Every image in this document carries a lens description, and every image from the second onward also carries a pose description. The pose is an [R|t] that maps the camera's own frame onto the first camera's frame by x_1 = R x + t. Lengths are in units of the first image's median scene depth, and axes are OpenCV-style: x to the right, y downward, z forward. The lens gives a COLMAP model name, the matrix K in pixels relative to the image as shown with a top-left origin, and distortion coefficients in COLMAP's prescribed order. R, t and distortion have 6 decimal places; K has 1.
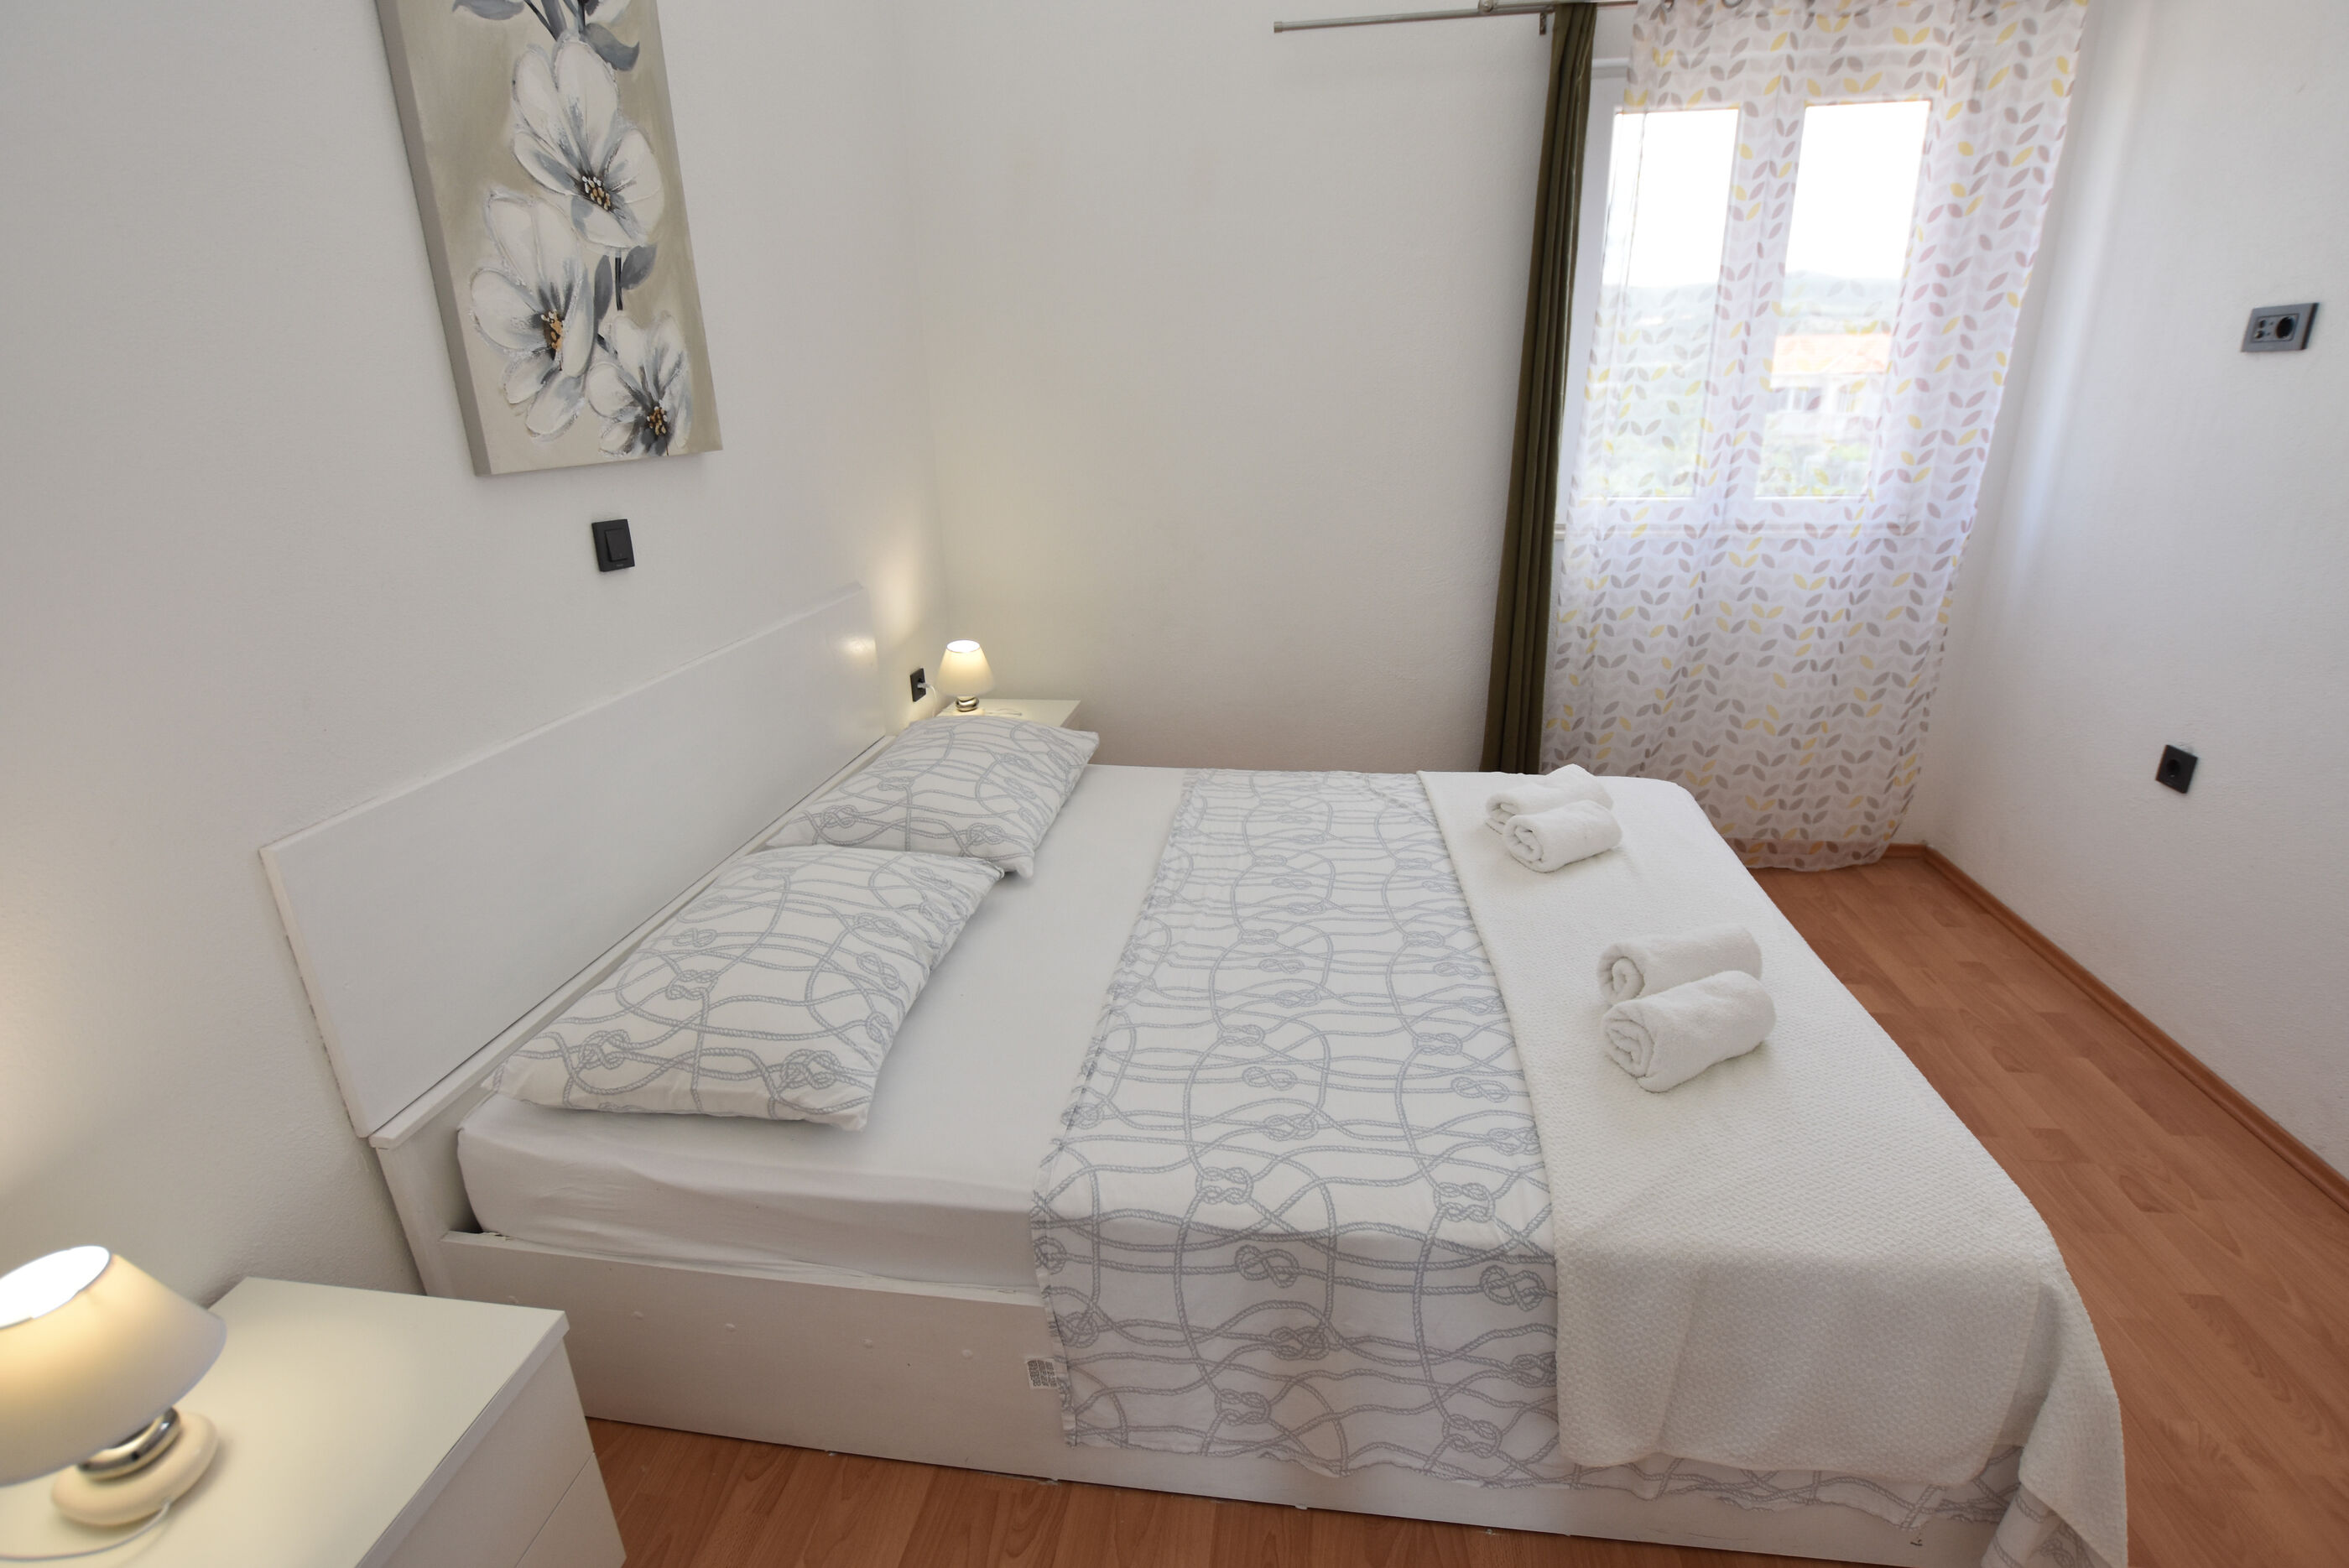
lens RADIAL K [[1062.2, 0, 1192.5], [0, 1062.2, 776.8], [0, 0, 1]] dist [-0.027532, 0.003650]
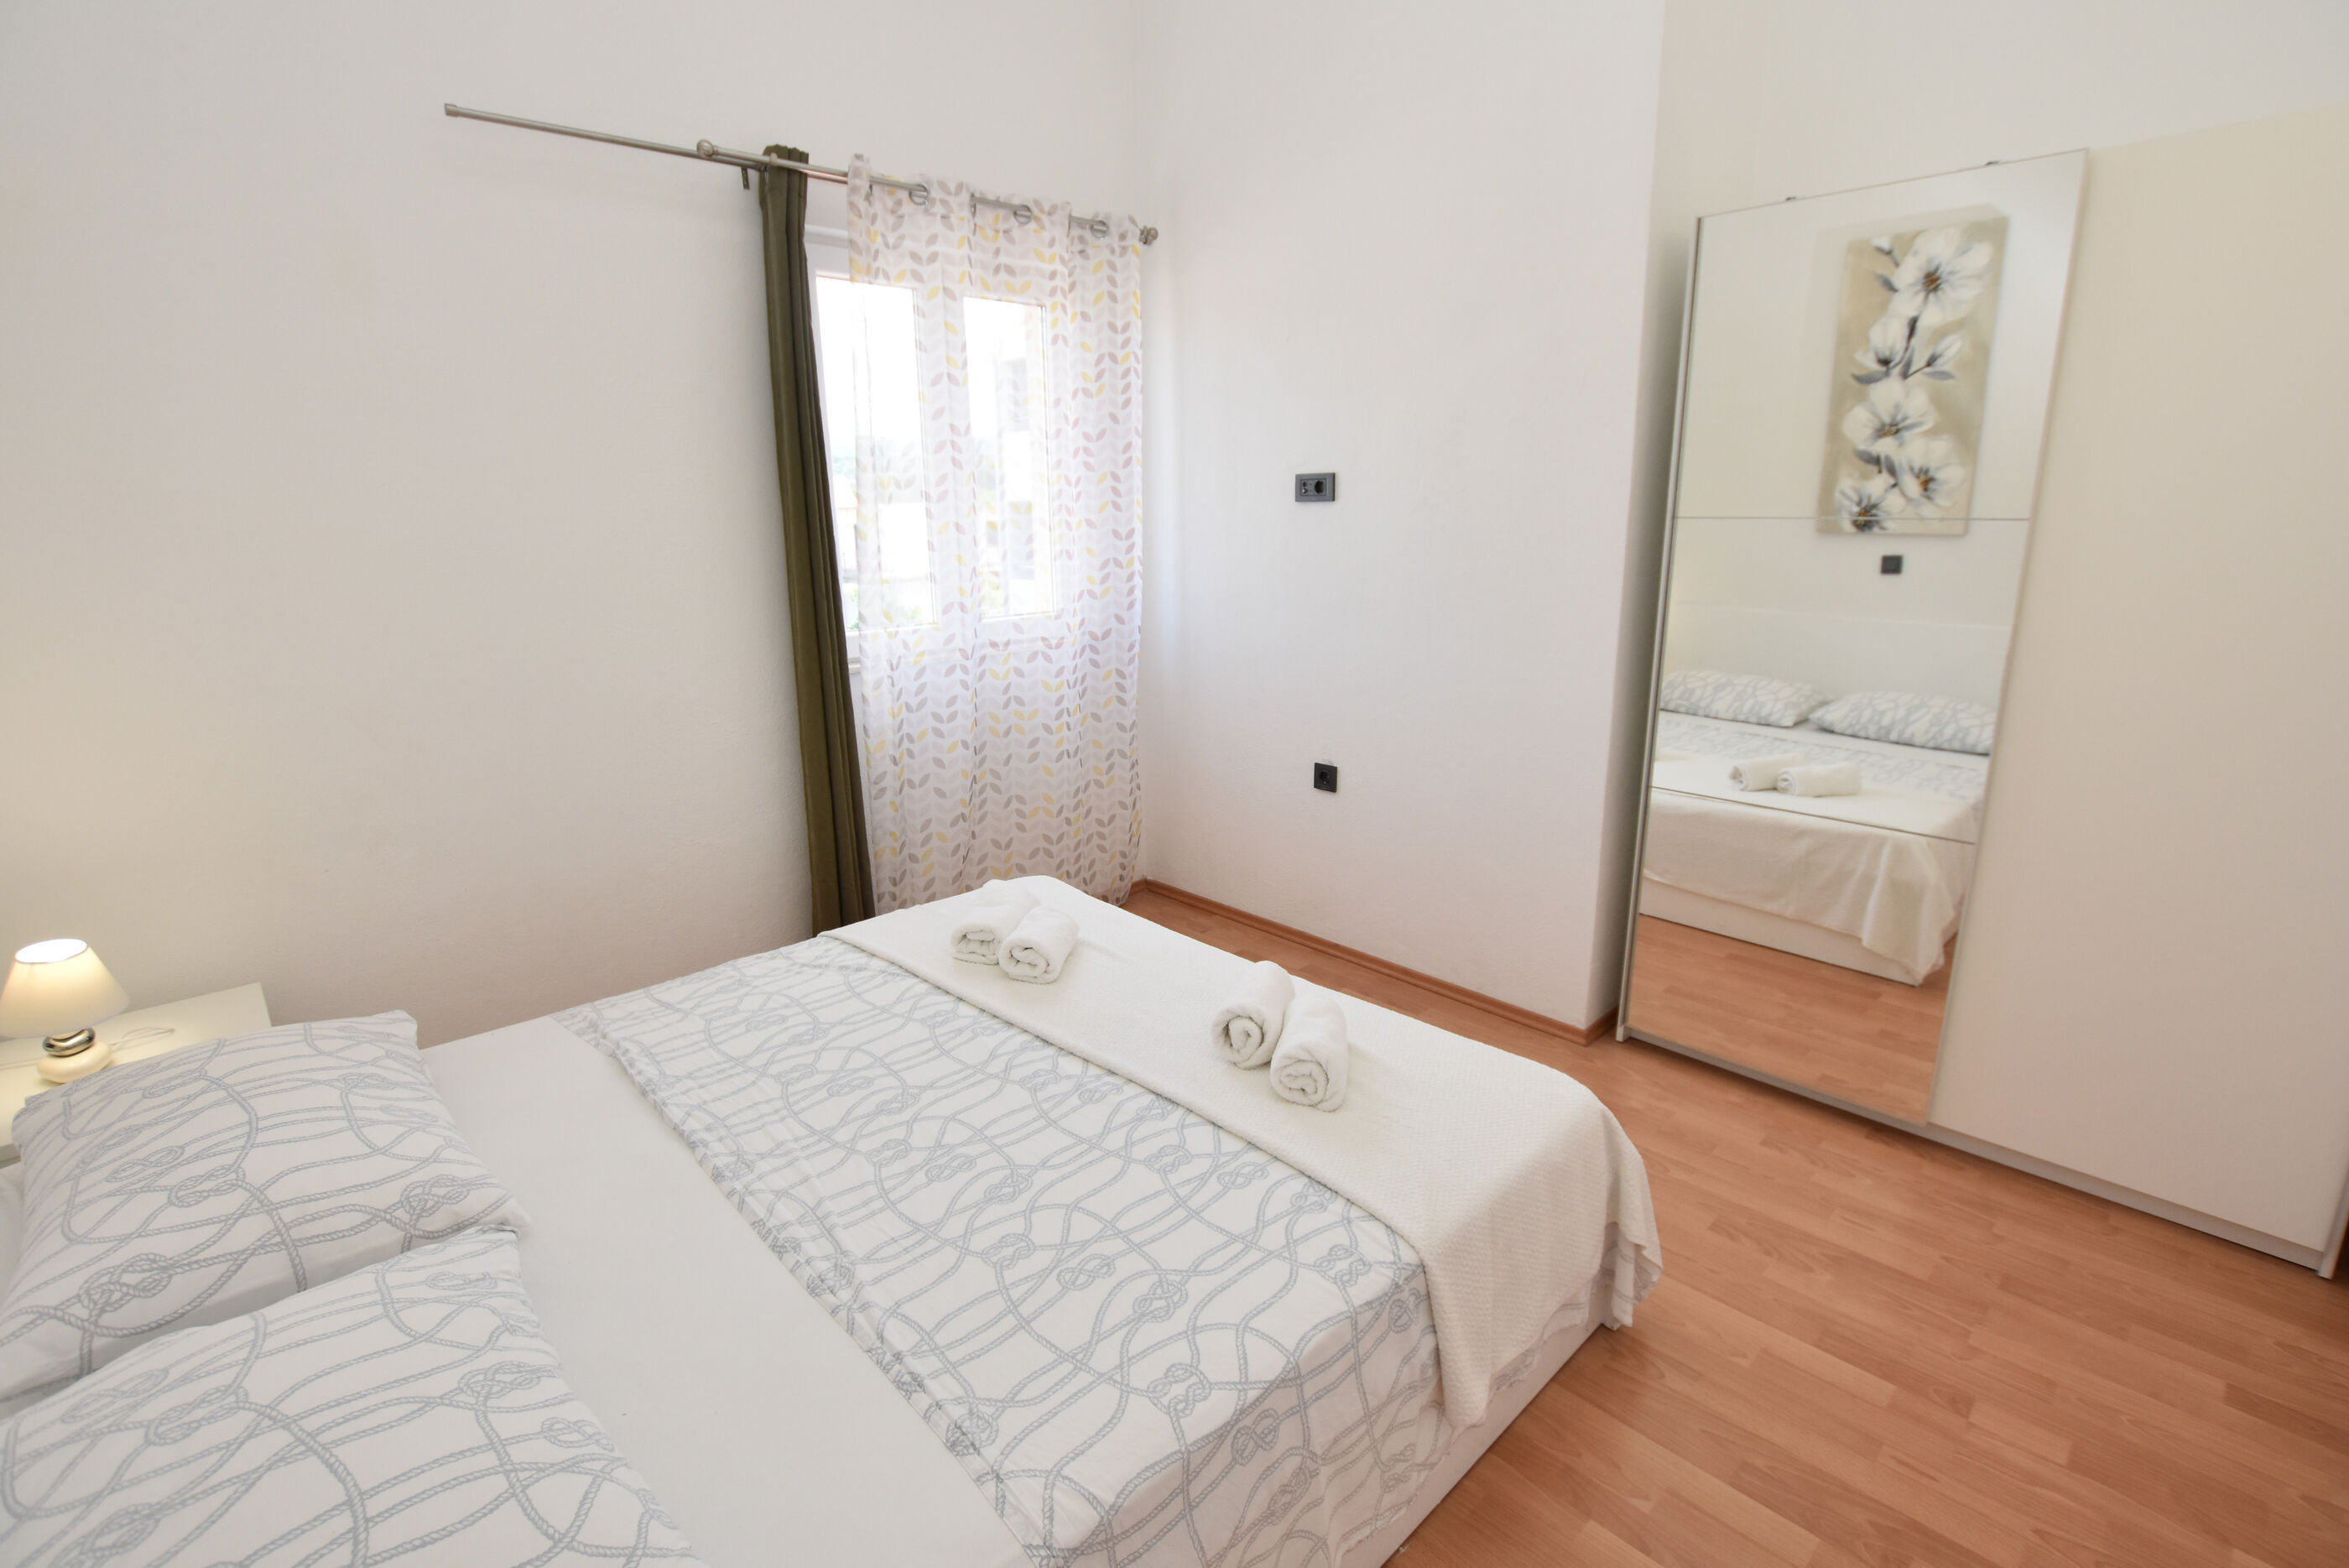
lens RADIAL K [[1062.2, 0, 1177.8], [0, 1062.2, 777.4], [0, 0, 1]] dist [-0.027532, 0.003650]
pose [[0.635391, -0.175760, 0.751922, -0.288192], [0.262429, 0.964944, 0.003795, -0.064049], [-0.726230, 0.194915, 0.659241, 0.157937]]
